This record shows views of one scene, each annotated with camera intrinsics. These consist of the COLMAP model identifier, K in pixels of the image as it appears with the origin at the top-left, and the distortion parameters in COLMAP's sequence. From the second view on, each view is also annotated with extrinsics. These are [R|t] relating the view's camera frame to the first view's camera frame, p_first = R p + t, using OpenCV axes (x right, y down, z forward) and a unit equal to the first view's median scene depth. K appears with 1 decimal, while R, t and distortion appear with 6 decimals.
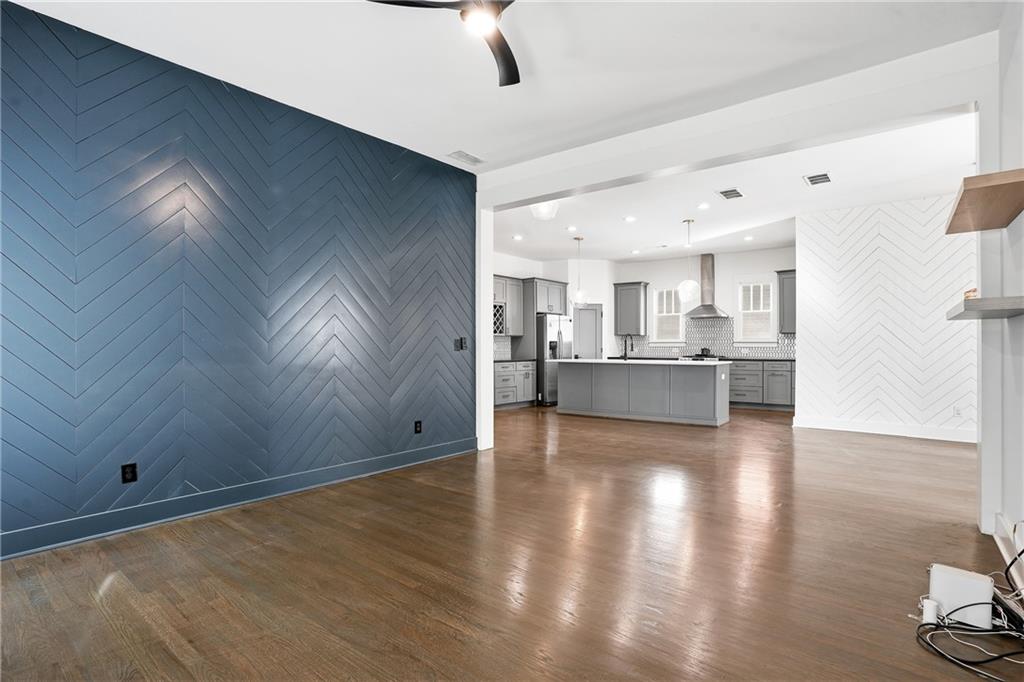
lens RADIAL K [[503.8, 0, 499.3], [0, 503.8, 348.7], [0, 0, 1]] dist [-0.061369, 0.017293]
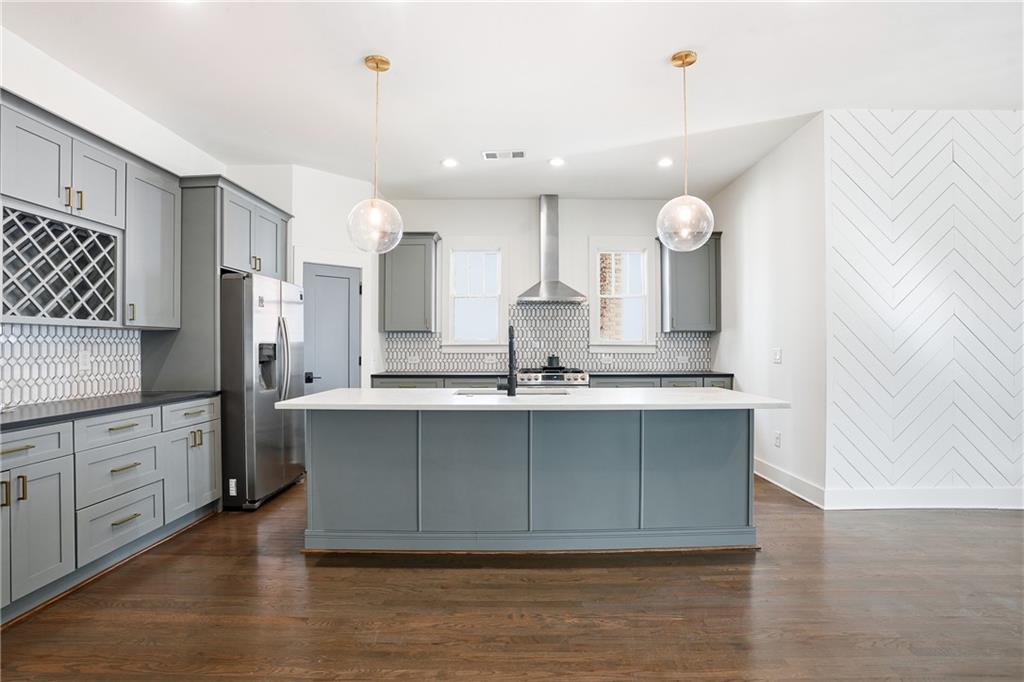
lens RADIAL K [[503.8, 0, 509.4], [0, 503.8, 344.2], [0, 0, 1]] dist [-0.061369, 0.017293]
pose [[0.785995, 0.000871, 0.618233, 0.013890], [0.003050, 0.999981, -0.005287, -0.011507], [-0.618226, 0.006041, 0.785977, 0.571894]]
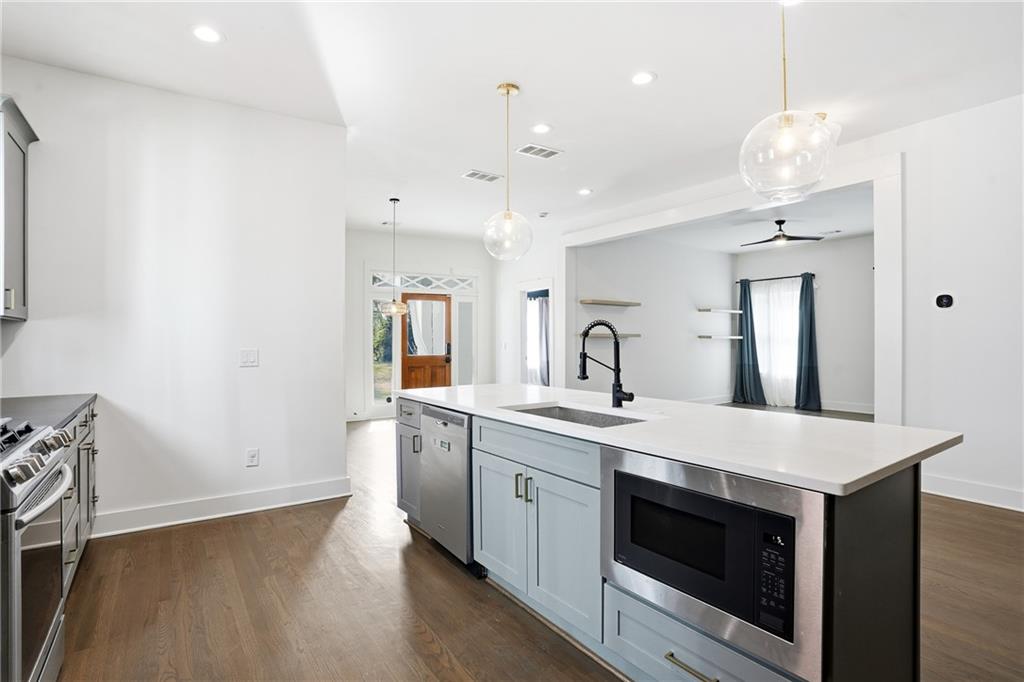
lens RADIAL K [[503.8, 0, 514.1], [0, 503.8, 339.8], [0, 0, 1]] dist [-0.061369, 0.017293]
pose [[-0.955897, 0.002937, 0.293689, 0.186857], [0.004219, 0.999984, 0.003730, -0.016645], [-0.293673, 0.004804, -0.955894, 1.082430]]
